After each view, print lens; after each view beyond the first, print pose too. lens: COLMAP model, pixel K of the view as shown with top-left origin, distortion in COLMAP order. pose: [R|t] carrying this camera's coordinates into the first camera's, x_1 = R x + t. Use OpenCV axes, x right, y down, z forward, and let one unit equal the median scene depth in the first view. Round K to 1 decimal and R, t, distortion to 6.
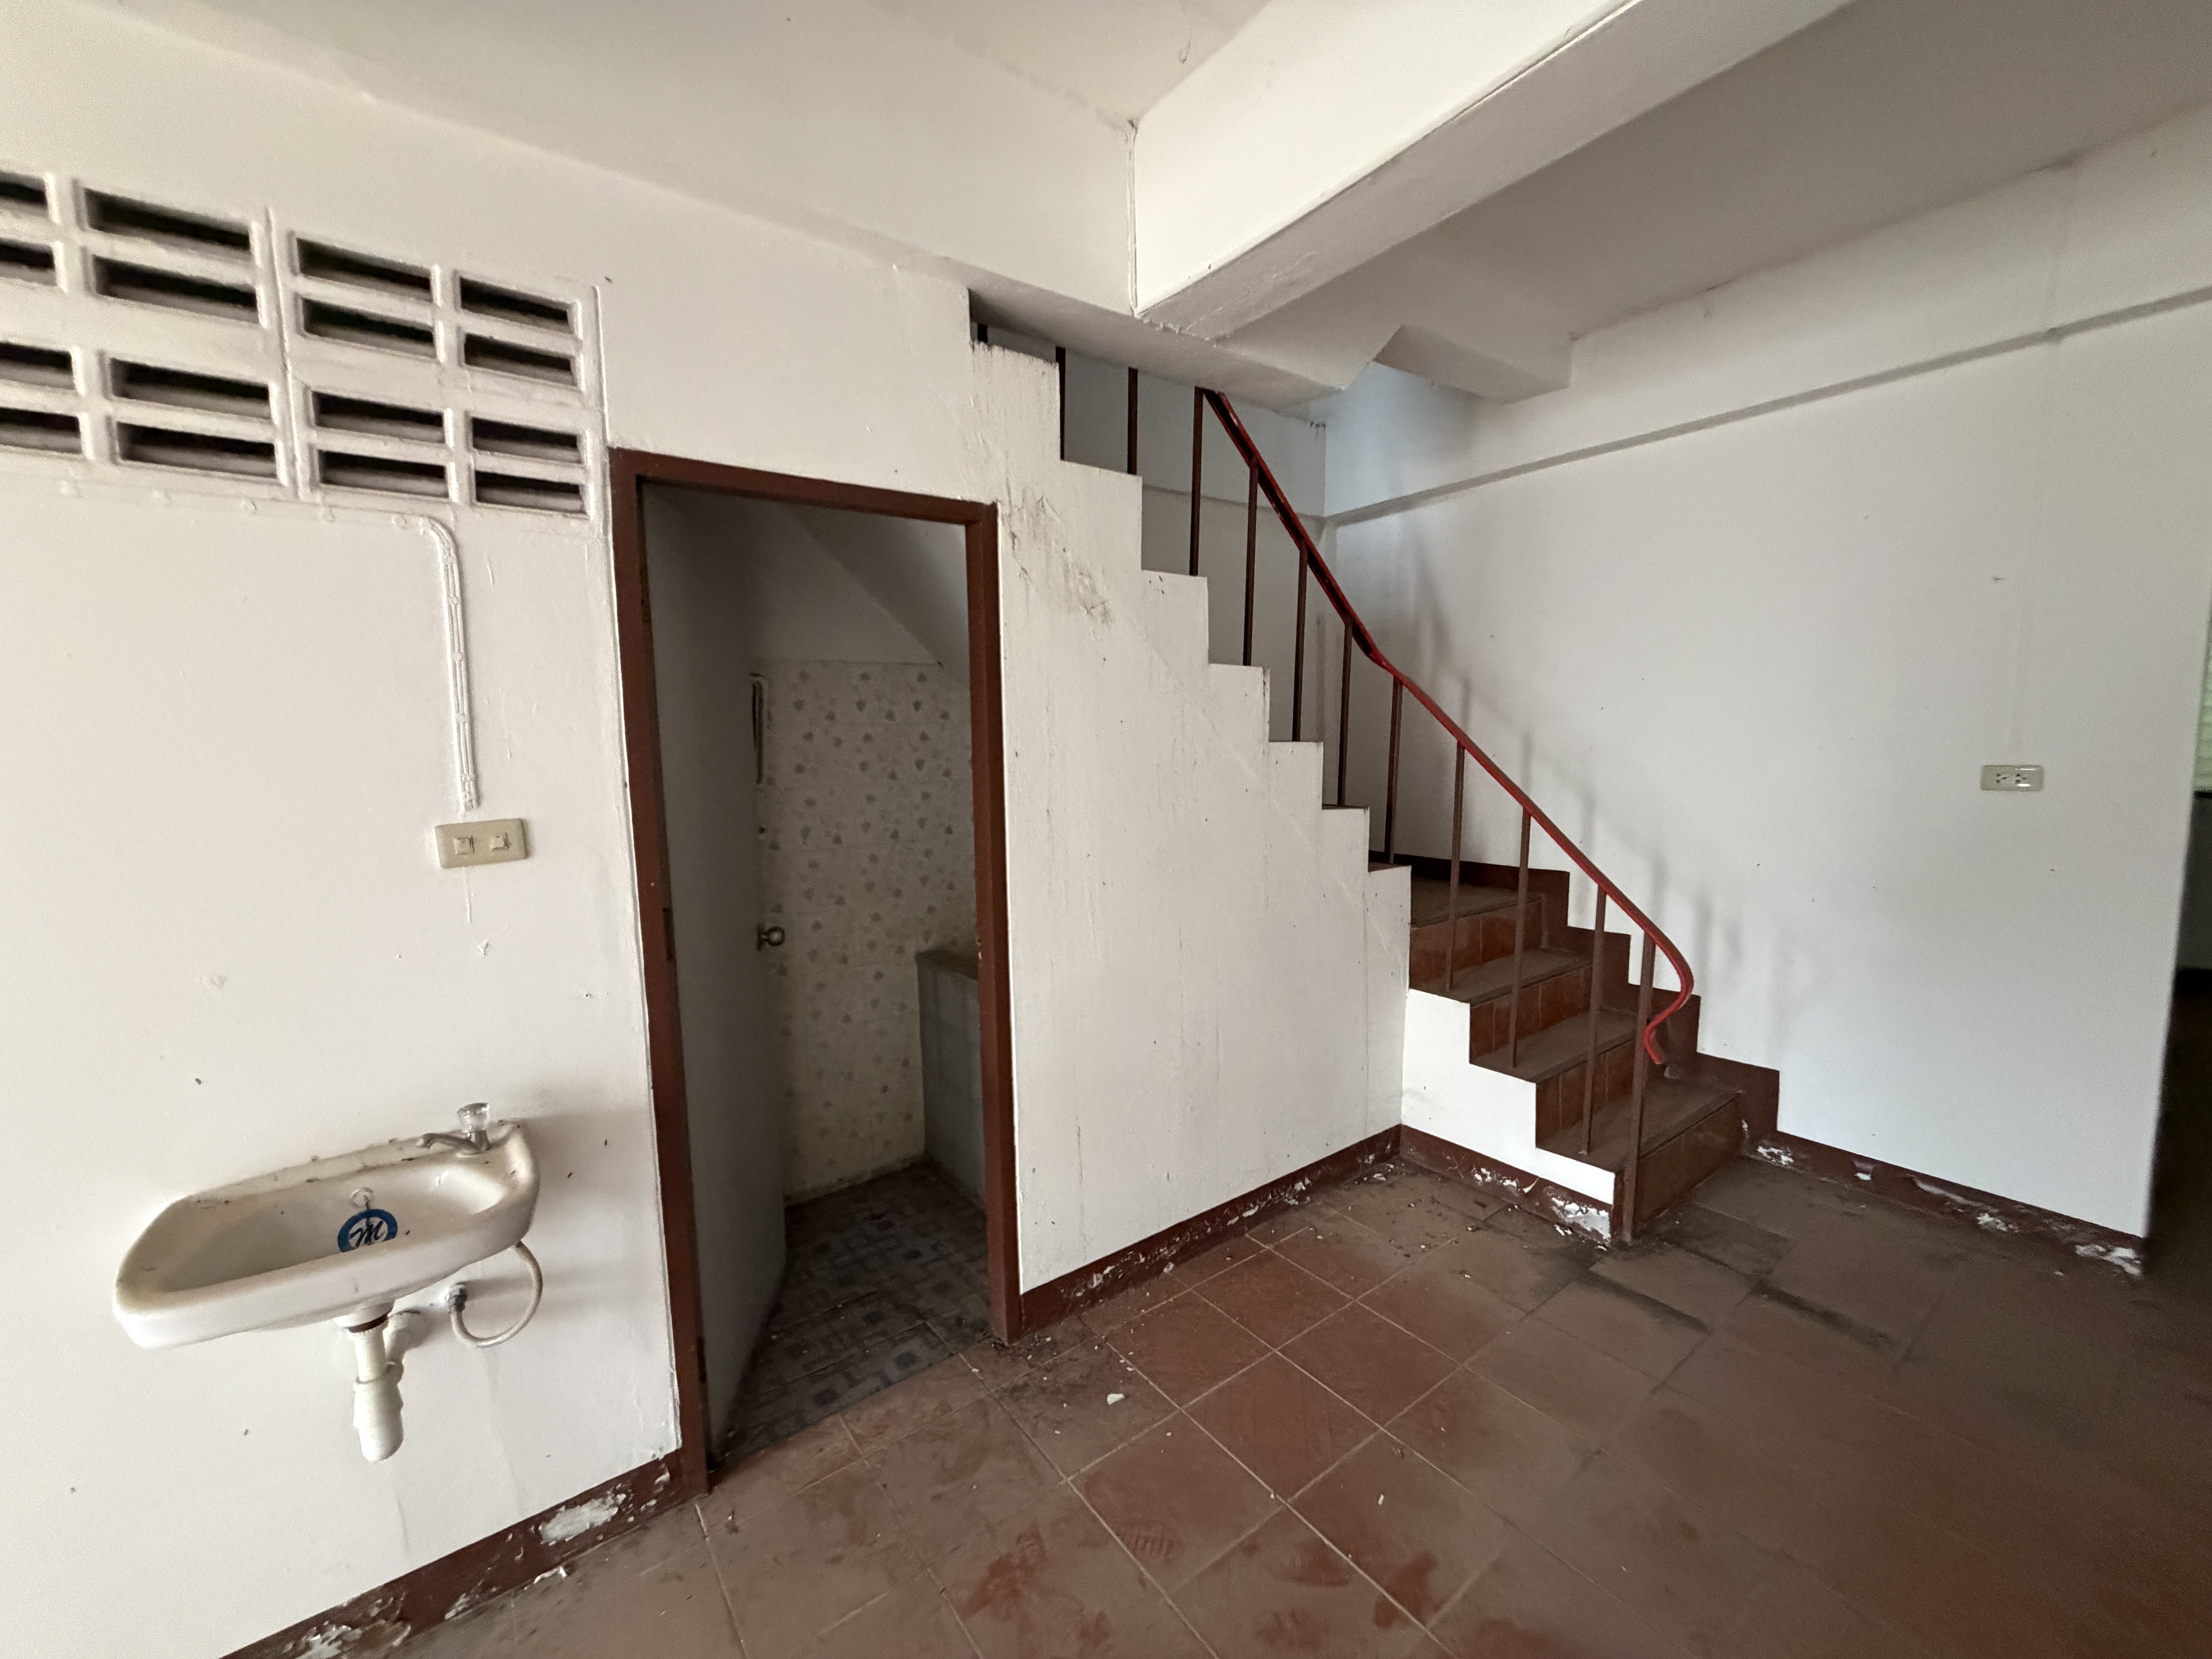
lens RADIAL K [[881.2, 0, 1100.6], [0, 881.2, 827.9], [0, 0, 1]] dist [-0.001032, 0.000474]
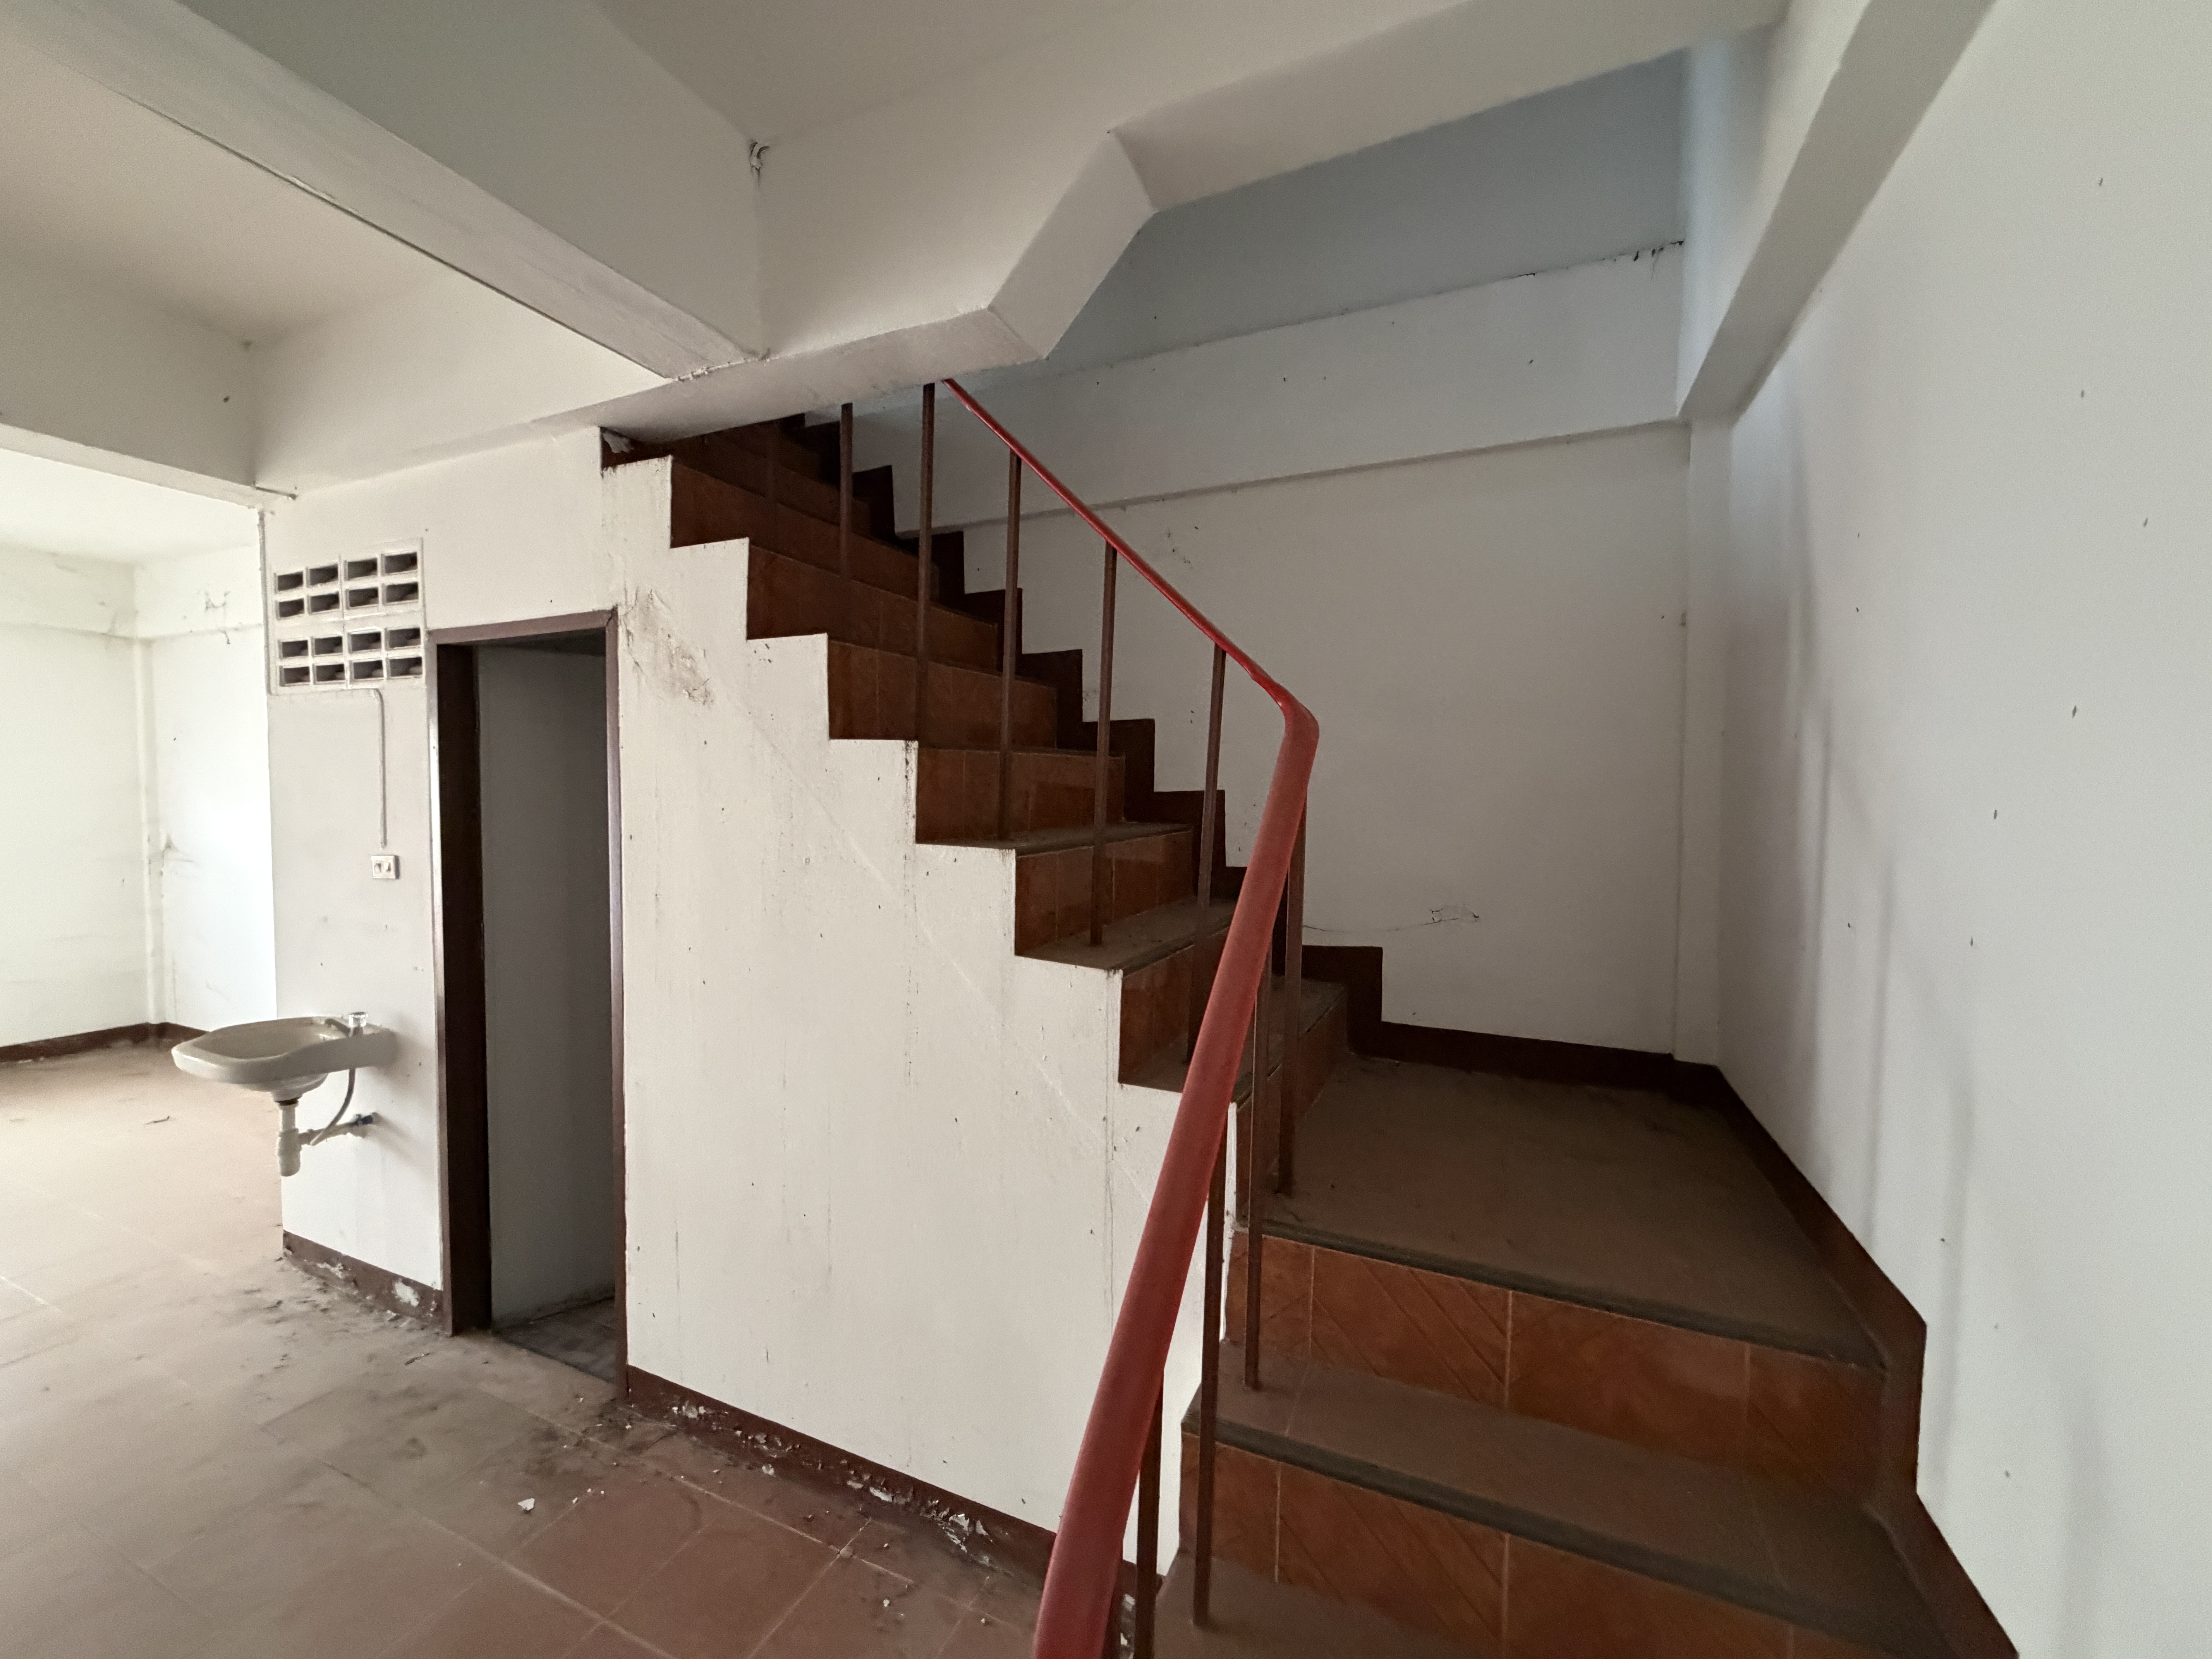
lens RADIAL K [[881.2, 0, 1100.6], [0, 881.2, 827.9], [0, 0, 1]] dist [-0.001032, 0.000474]
pose [[0.495802, 0.057356, -0.866539, 1.085345], [-0.108424, 0.994098, 0.003762, -0.159086], [0.861640, 0.092088, 0.499095, 0.953606]]
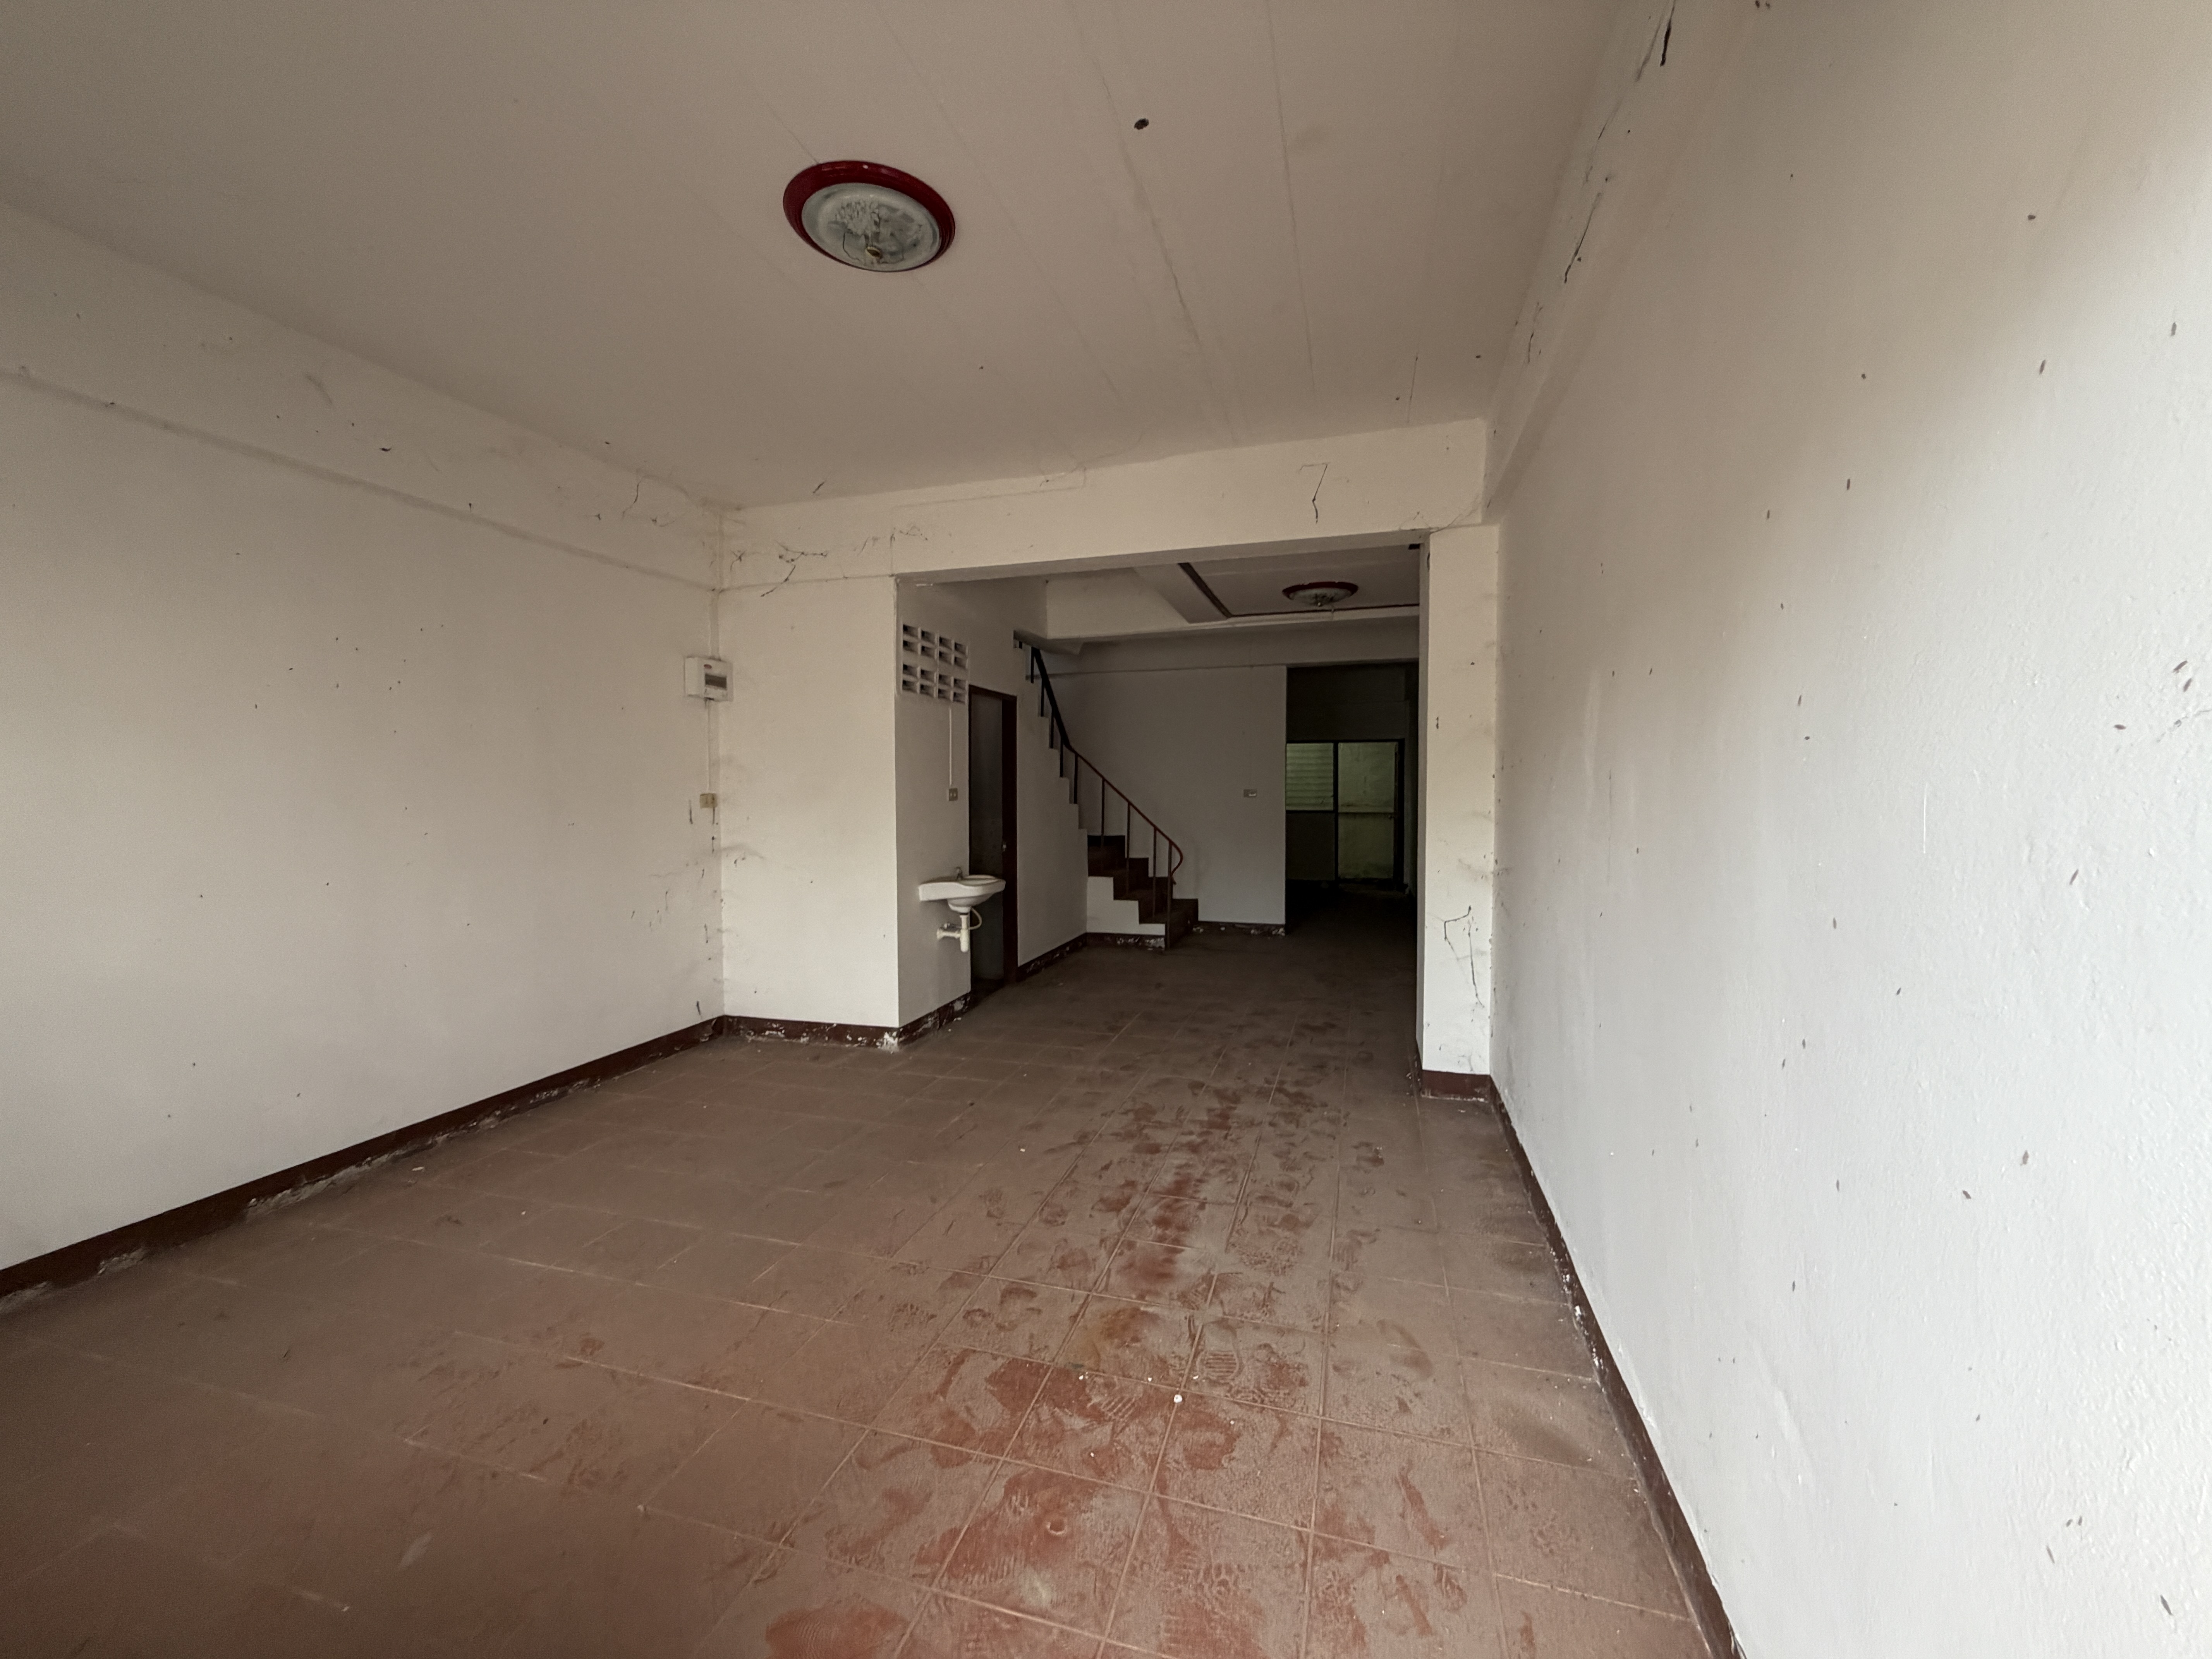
lens RADIAL K [[881.2, 0, 1100.6], [0, 881.2, 827.9], [0, 0, 1]] dist [-0.001032, 0.000474]
pose [[0.799899, -0.009252, 0.600064, -1.673675], [0.052241, 0.997159, -0.054265, 0.265280], [-0.597857, 0.074754, 0.798109, -1.547978]]
